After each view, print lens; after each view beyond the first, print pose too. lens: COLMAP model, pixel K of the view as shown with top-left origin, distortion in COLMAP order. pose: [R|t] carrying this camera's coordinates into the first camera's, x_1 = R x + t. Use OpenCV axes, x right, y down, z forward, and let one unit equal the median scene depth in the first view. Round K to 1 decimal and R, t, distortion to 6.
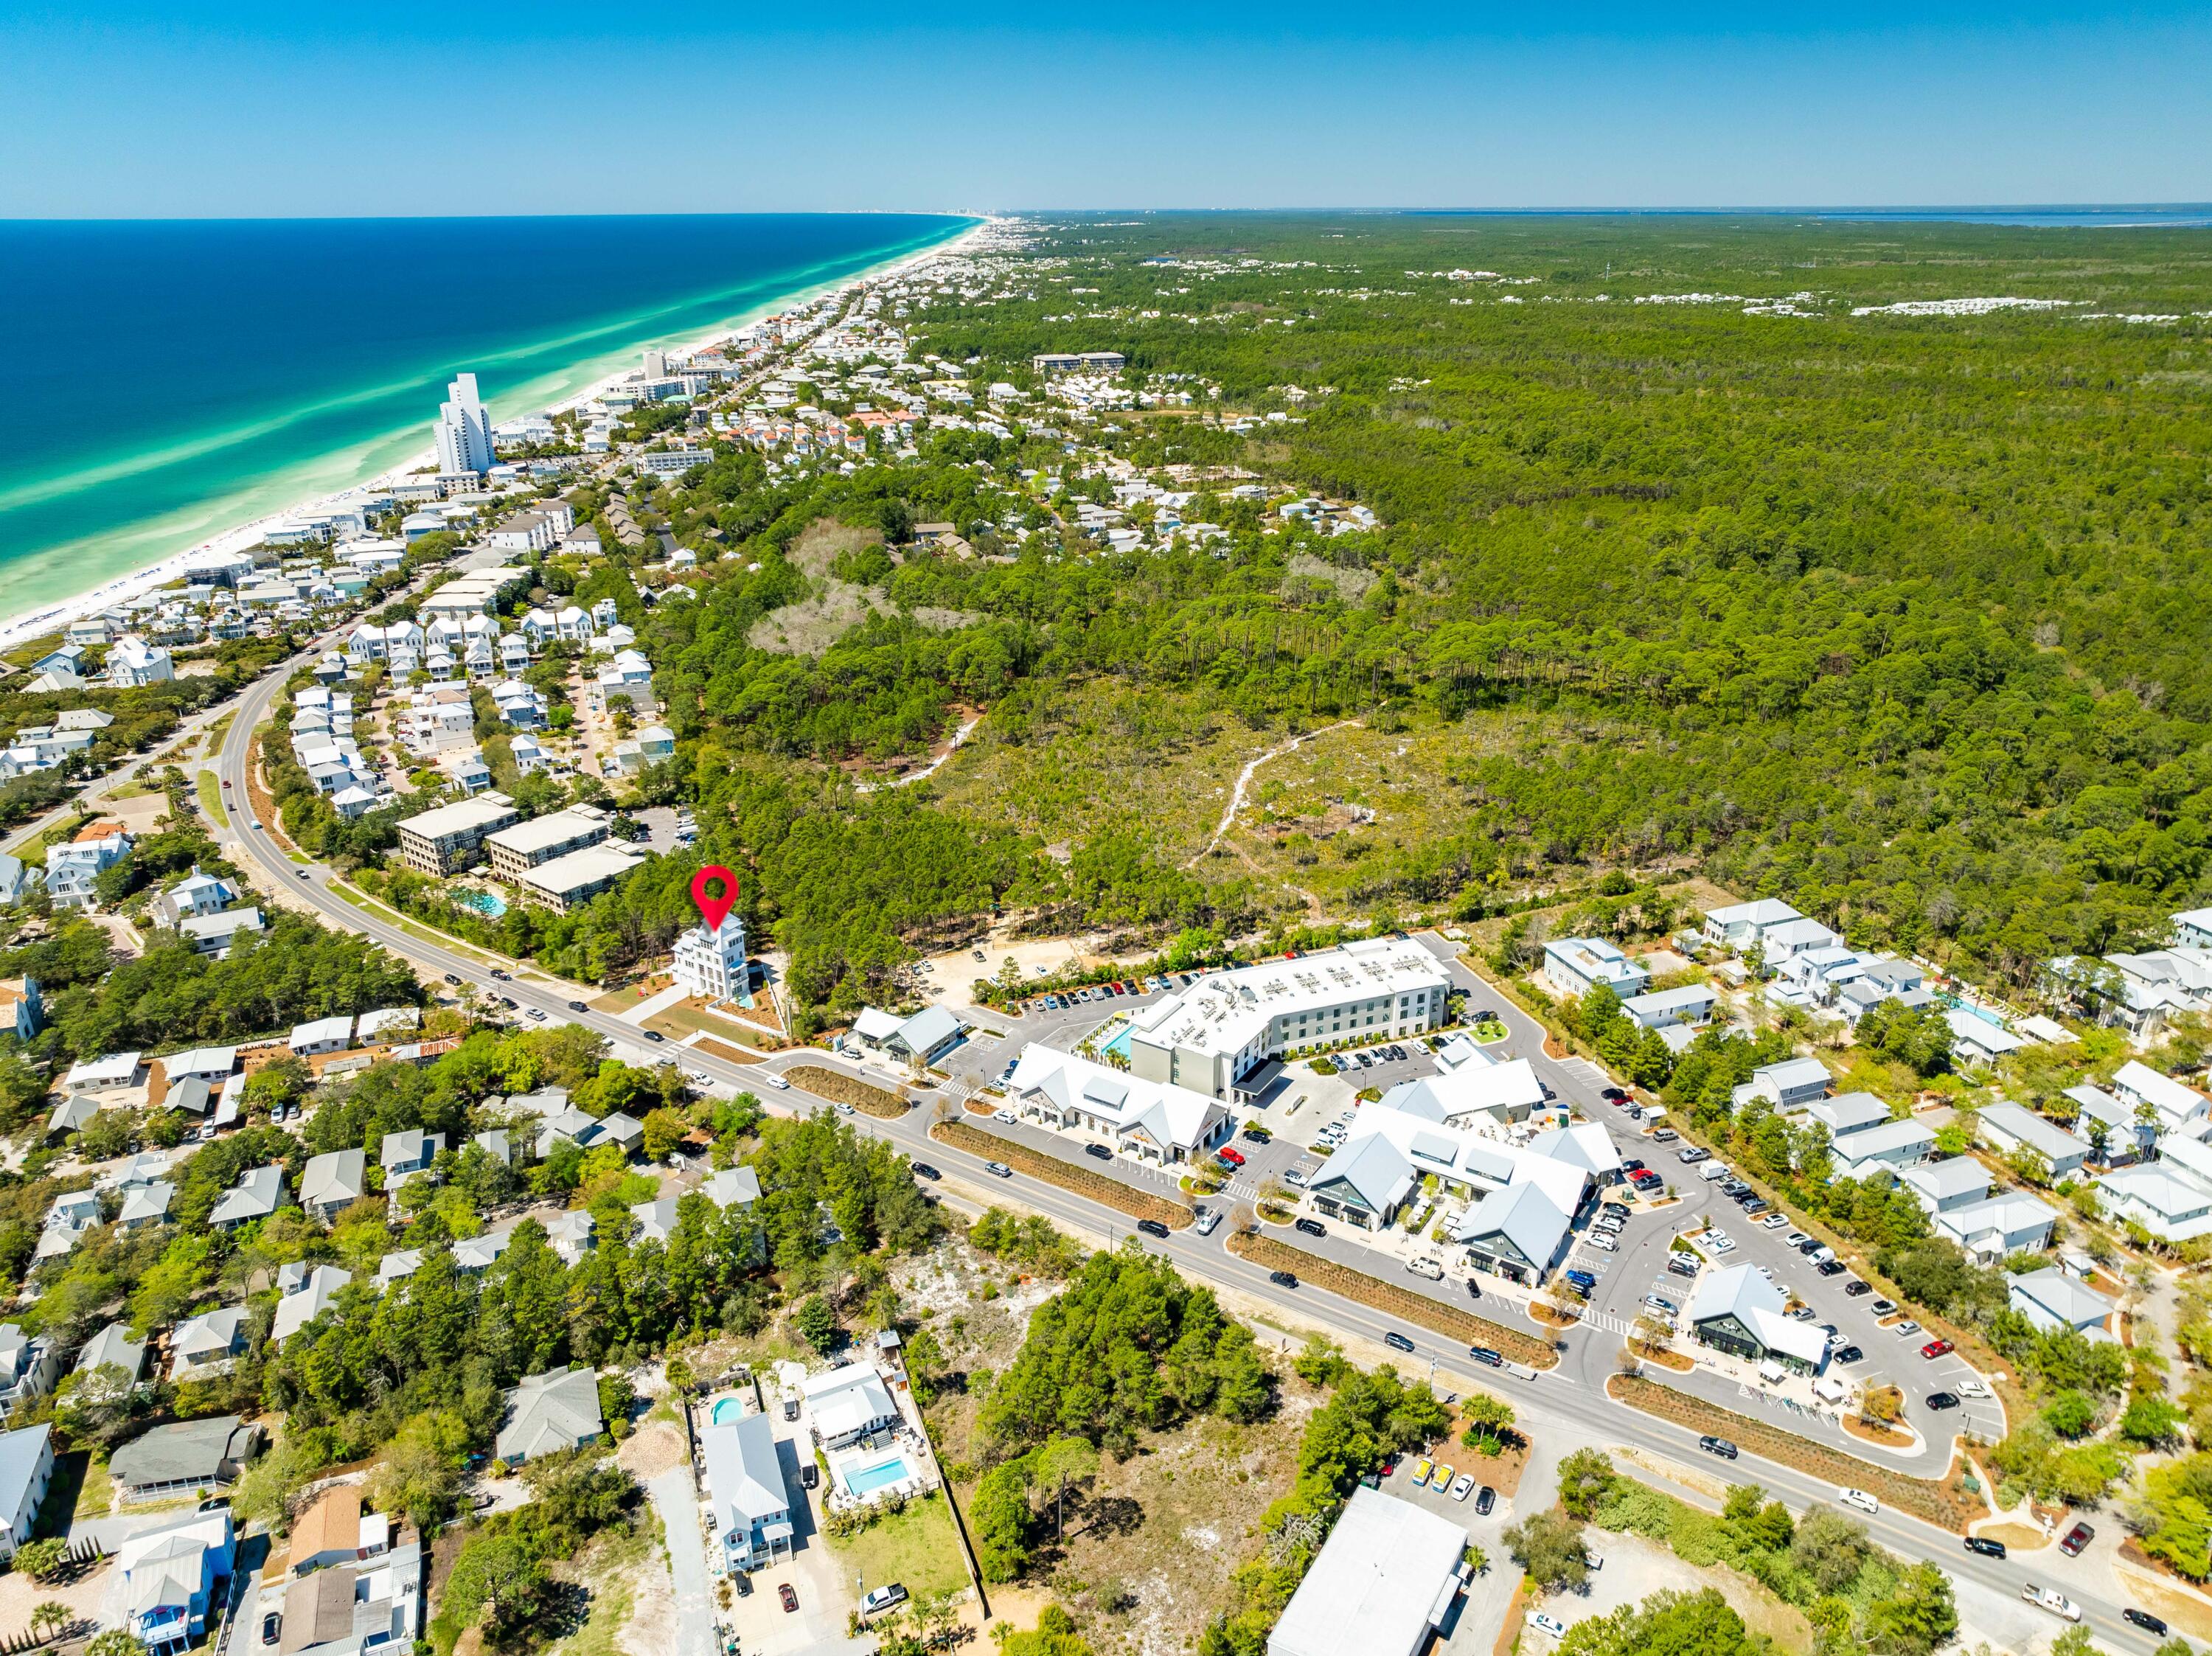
lens RADIAL K [[1544.9, 0, 1106.0], [0, 1544.9, 828.0], [0, 0, 1]] dist [0.011285, -0.025289]
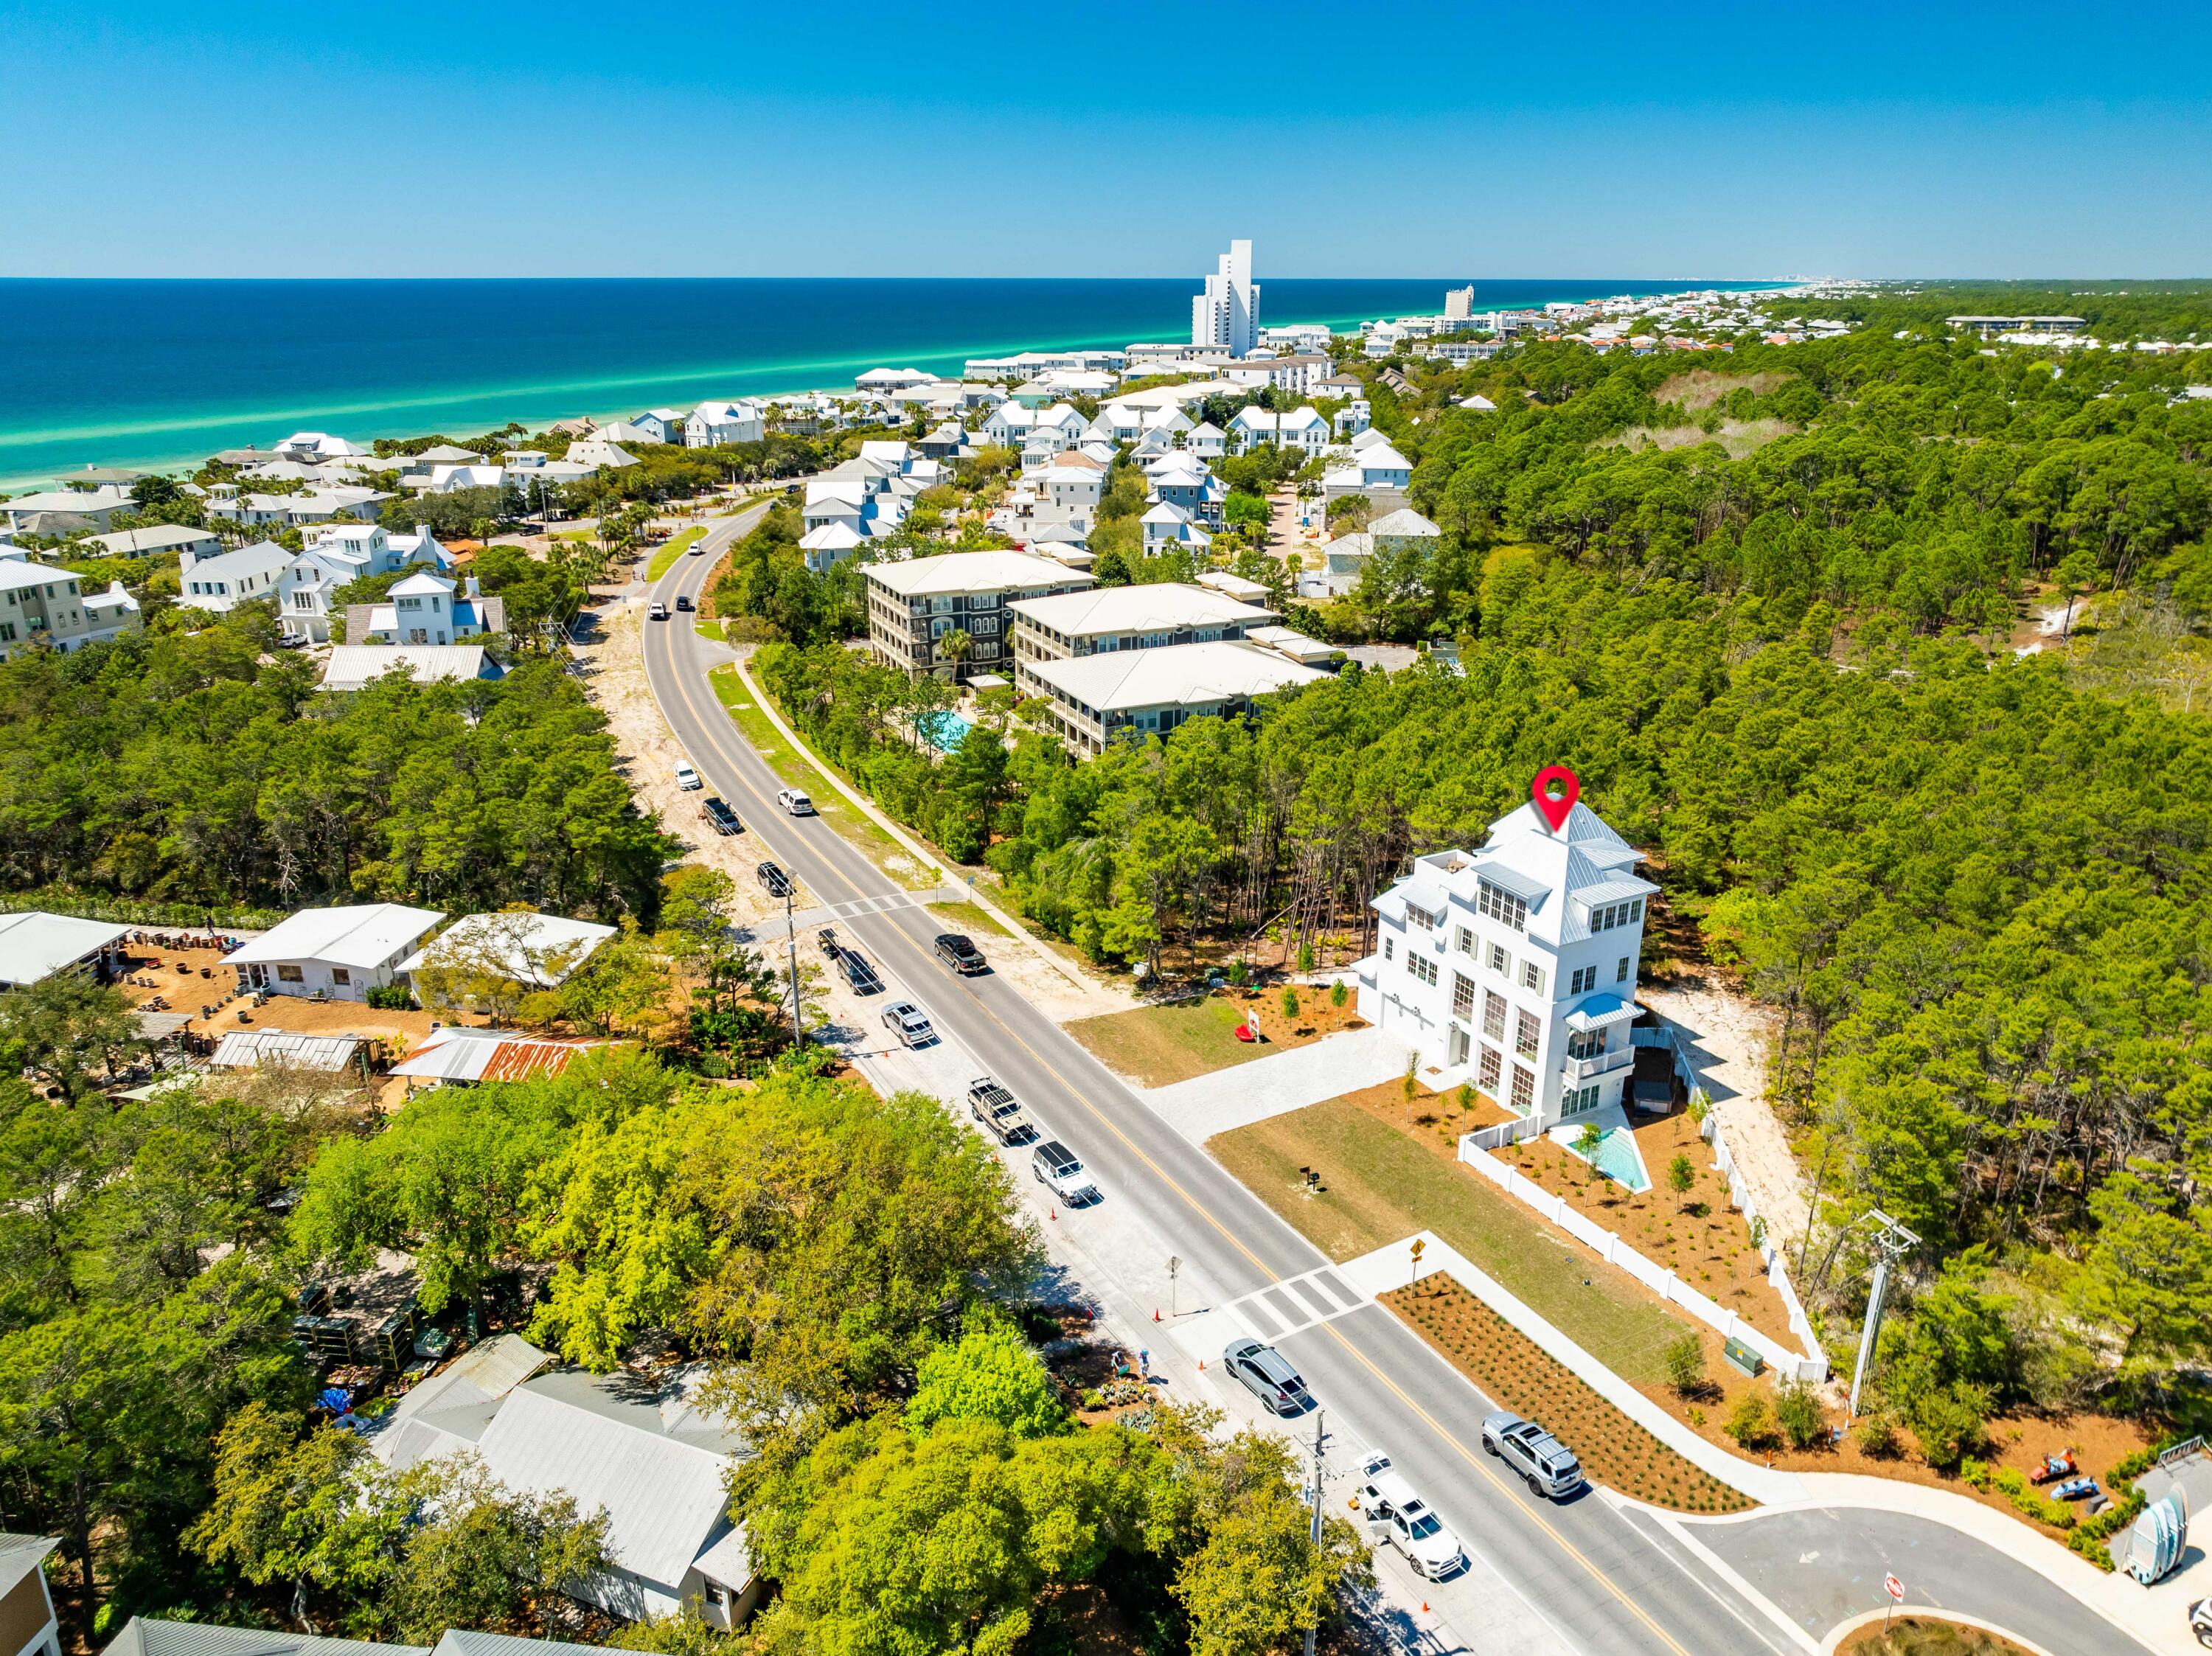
lens RADIAL K [[1540.3, 0, 1106.0], [0, 1540.3, 828.0], [0, 0, 1]] dist [0.009216, -0.021475]
pose [[0.886380, 0.163895, -0.432976, -0.149663], [-0.180582, 0.983556, 0.002624, 0.053585], [0.426286, 0.075862, 0.901402, 0.530684]]
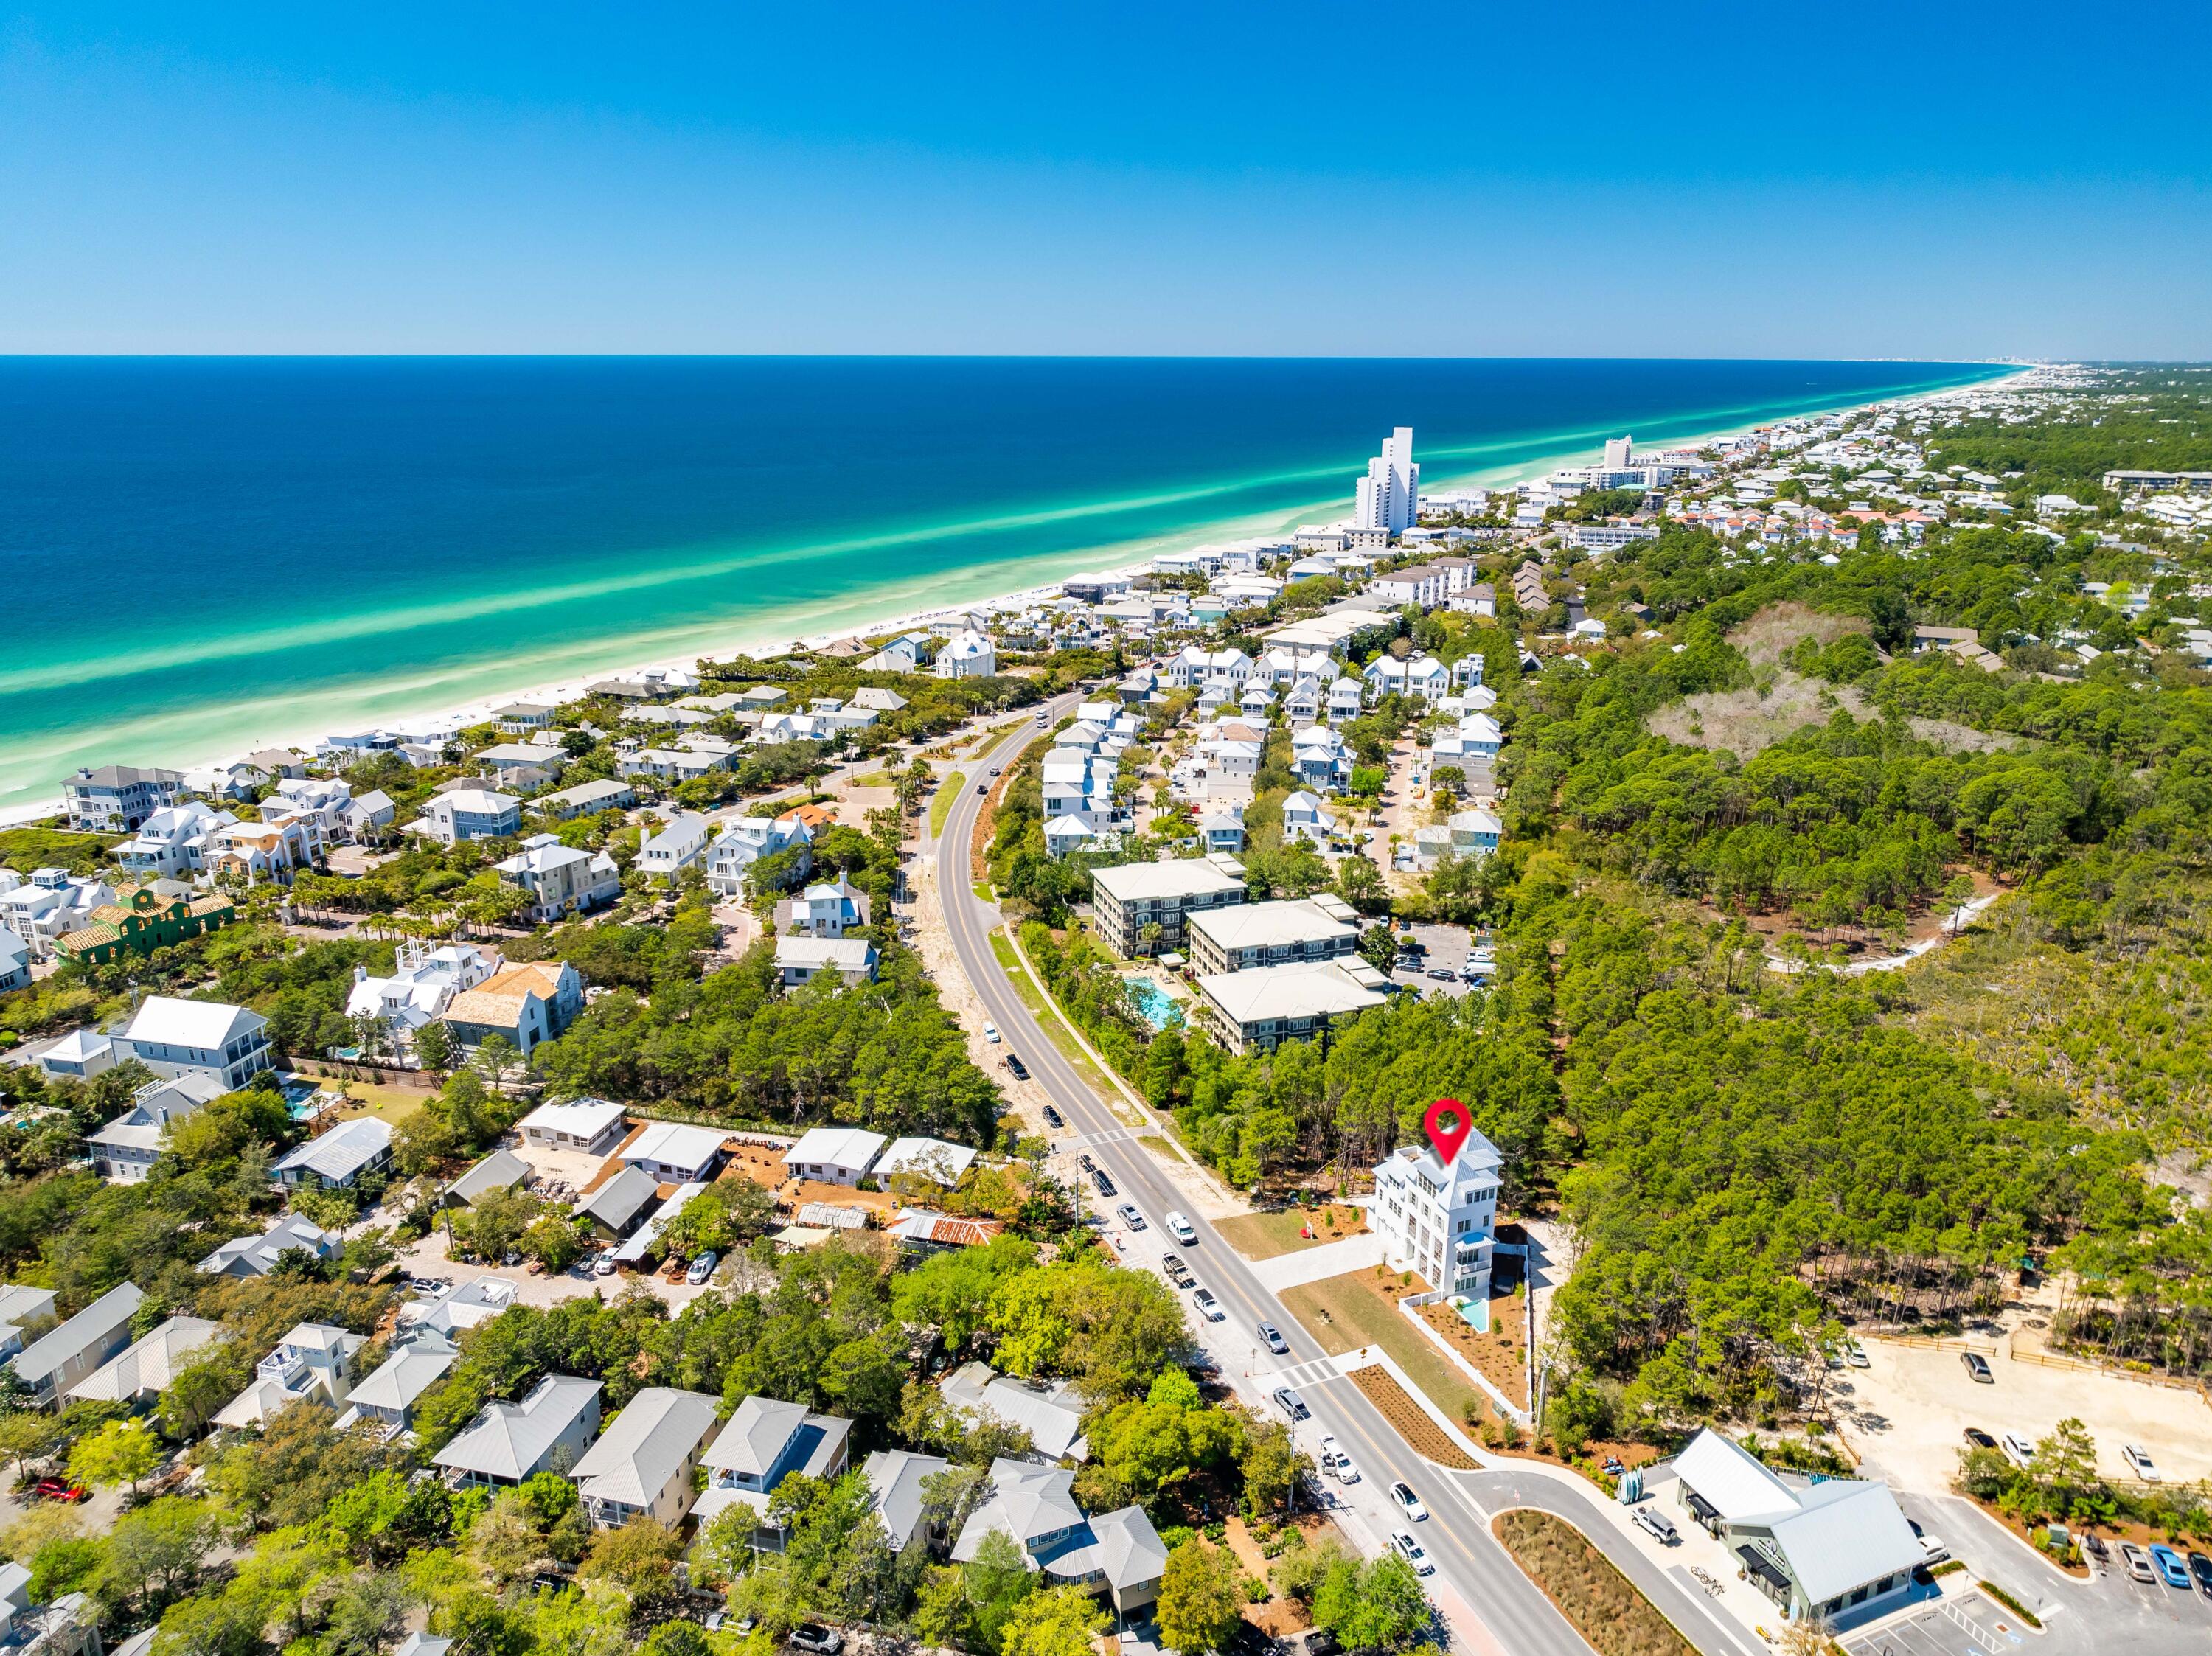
lens RADIAL K [[1544.9, 0, 1106.0], [0, 1544.9, 828.0], [0, 0, 1]] dist [0.011285, -0.025289]
pose [[0.828801, 0.173816, -0.531861, -0.062150], [-0.217901, 0.975752, -0.020672, -0.007804], [0.515372, 0.133026, 0.846579, 0.339036]]
